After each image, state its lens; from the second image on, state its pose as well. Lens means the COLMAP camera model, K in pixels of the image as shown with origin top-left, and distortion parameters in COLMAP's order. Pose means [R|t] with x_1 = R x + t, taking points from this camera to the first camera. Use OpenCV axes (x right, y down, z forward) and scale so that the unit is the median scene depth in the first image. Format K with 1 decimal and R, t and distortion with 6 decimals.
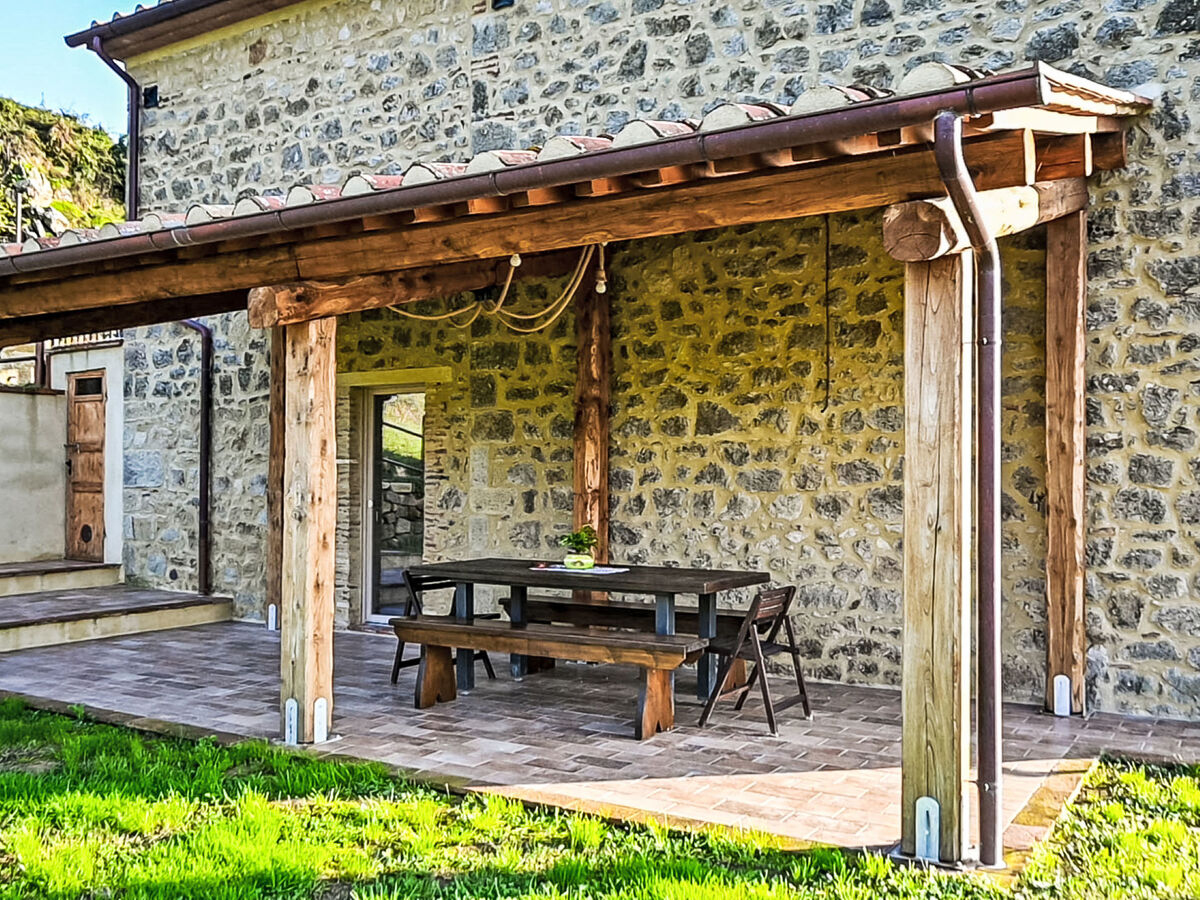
lens RADIAL K [[1052.6, 0, 600.0], [0, 1052.6, 450.0], [0, 0, 1]] dist [-0.006636, 0.001160]
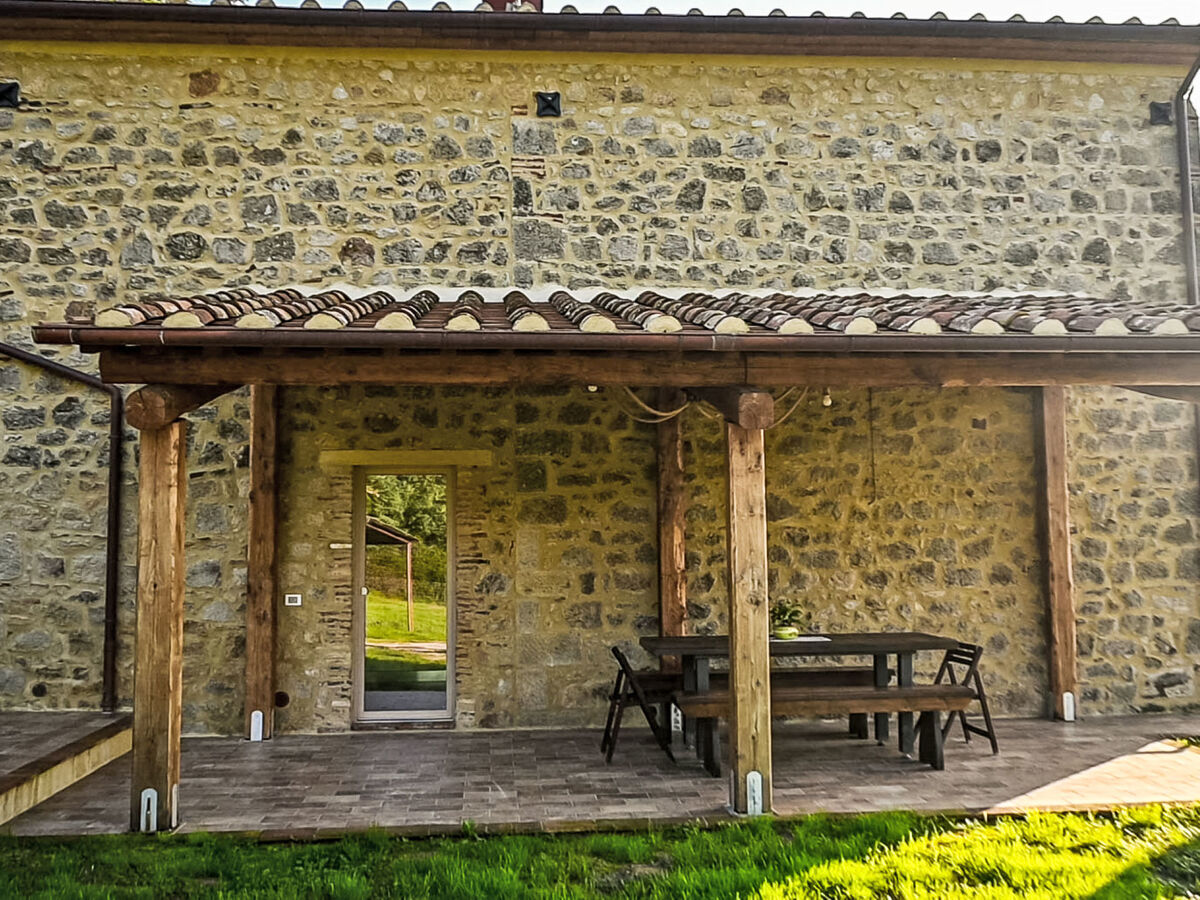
lens RADIAL K [[1048.1, 0, 600.0], [0, 1048.1, 450.0], [0, 0, 1]] dist [-0.009079, 0.001803]
pose [[0.820434, 0.044331, 0.570020, -0.660260], [-0.001682, 0.997172, -0.075131, -0.004968], [-0.571739, 0.060681, 0.818189, 0.128512]]
